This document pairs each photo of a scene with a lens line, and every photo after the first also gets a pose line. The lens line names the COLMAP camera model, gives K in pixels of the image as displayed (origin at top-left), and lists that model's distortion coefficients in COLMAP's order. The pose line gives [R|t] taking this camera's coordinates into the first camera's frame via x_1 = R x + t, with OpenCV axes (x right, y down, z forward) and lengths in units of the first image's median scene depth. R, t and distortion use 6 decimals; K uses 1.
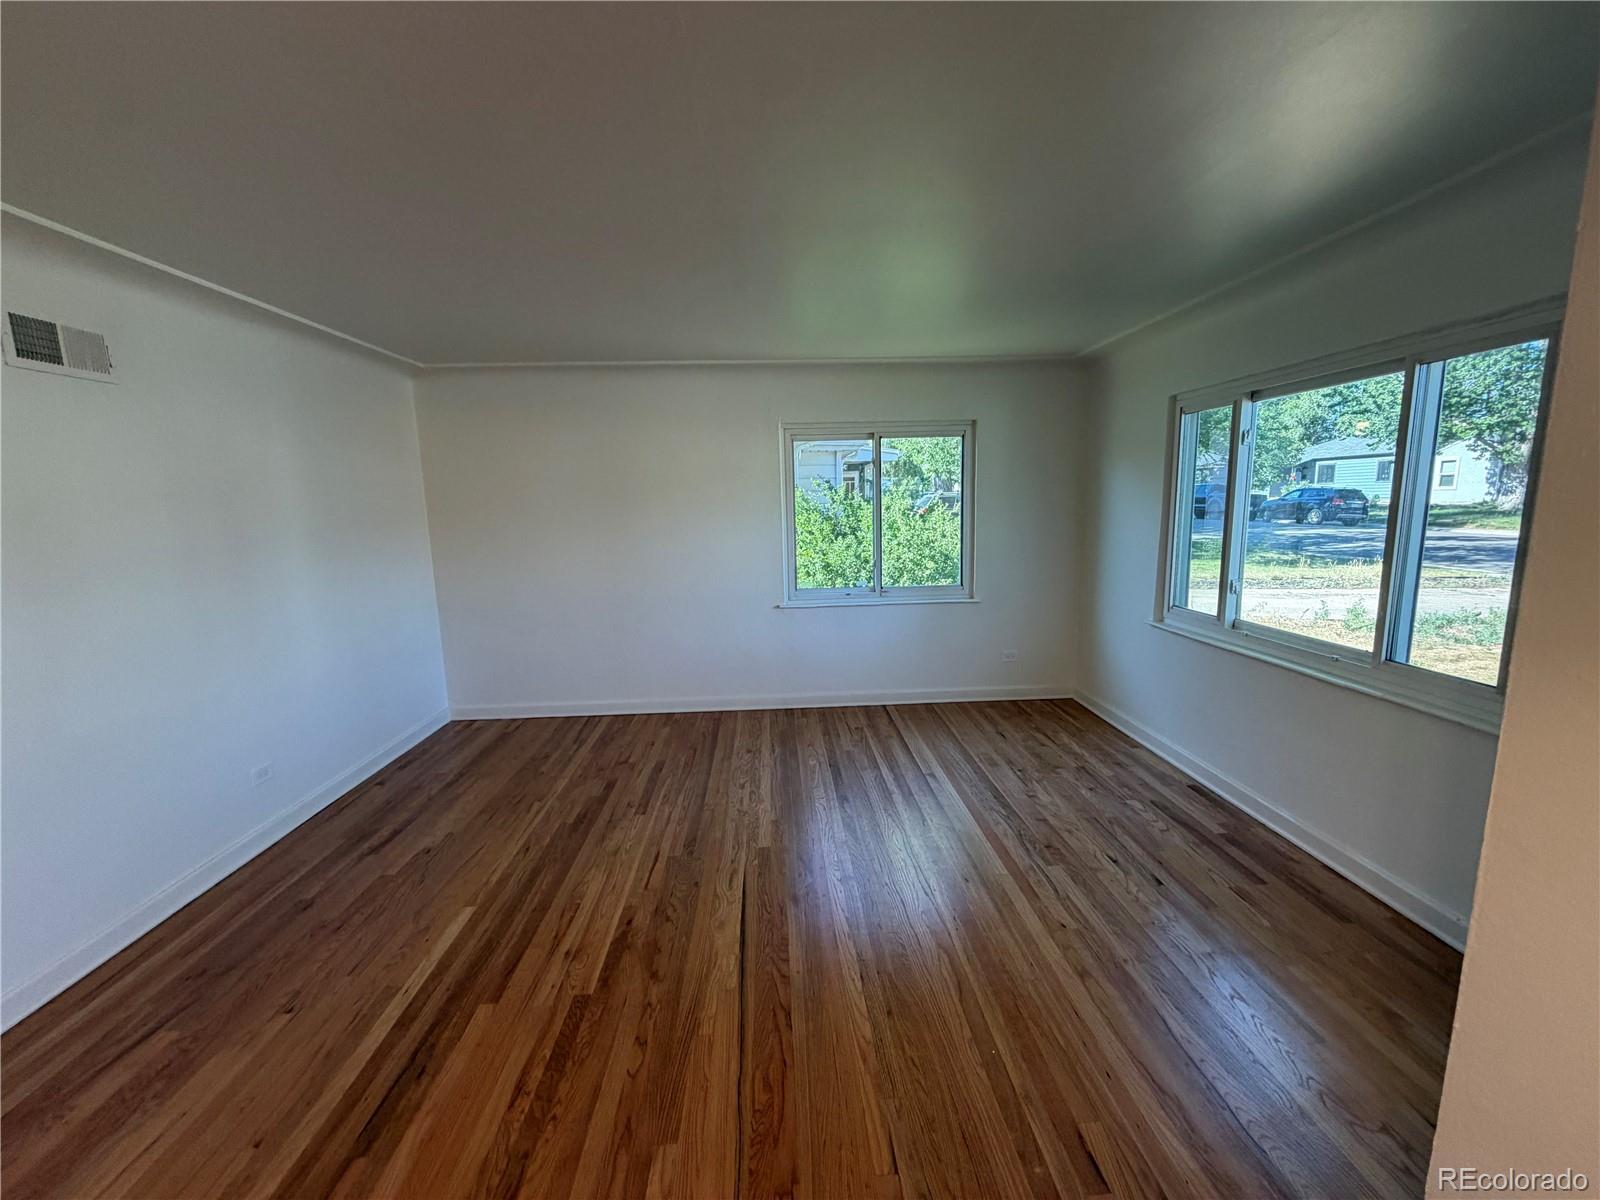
lens RADIAL K [[636.7, 0, 796.7], [0, 636.7, 598.9], [0, 0, 1]] dist [-0.000676, 0.000237]
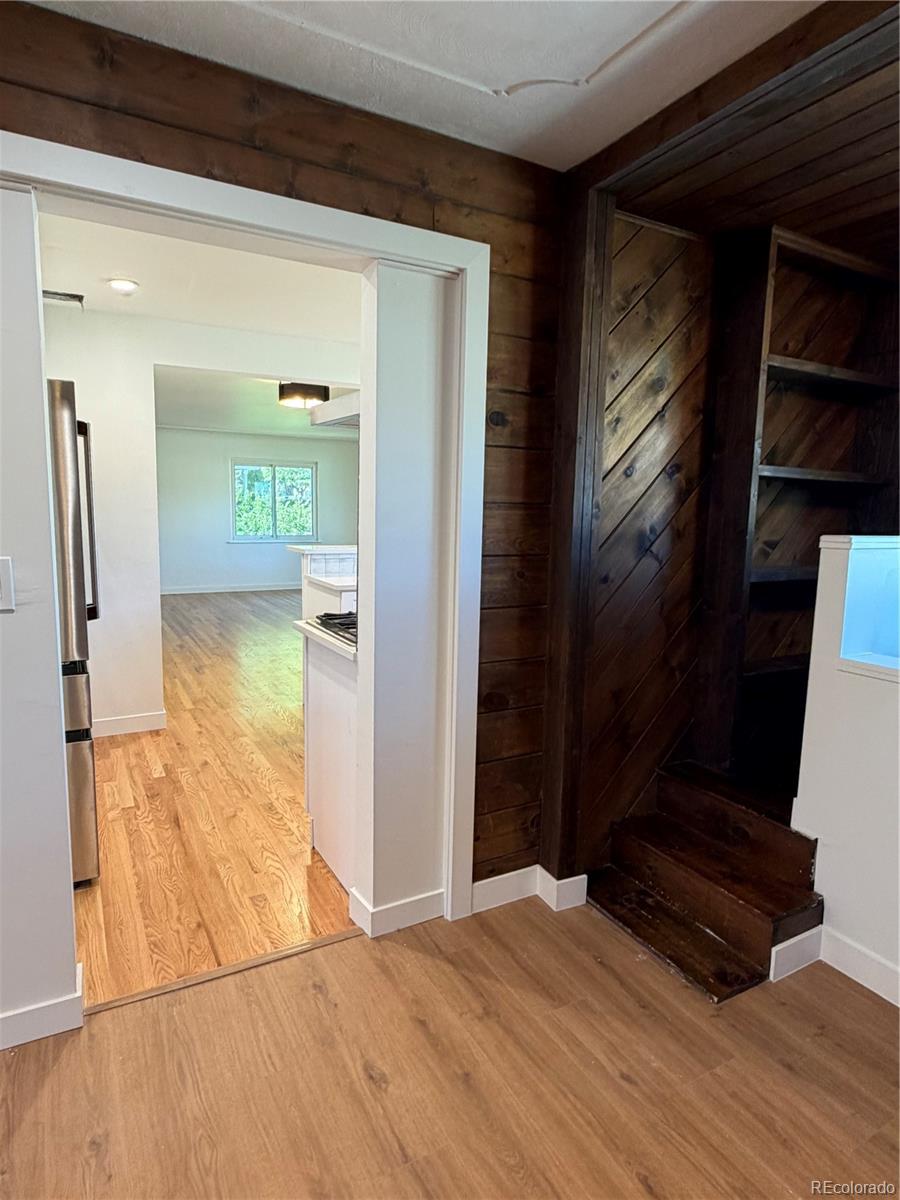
lens RADIAL K [[684.1, 0, 450.1], [0, 684.1, 602.9], [0, 0, 1]] dist [0.000266, 0.000914]
pose [[0.892293, -0.020367, 0.450997, -0.560412], [0.026906, 0.999605, -0.008090, 0.351199], [-0.450654, 0.019353, 0.892489, -1.906611]]
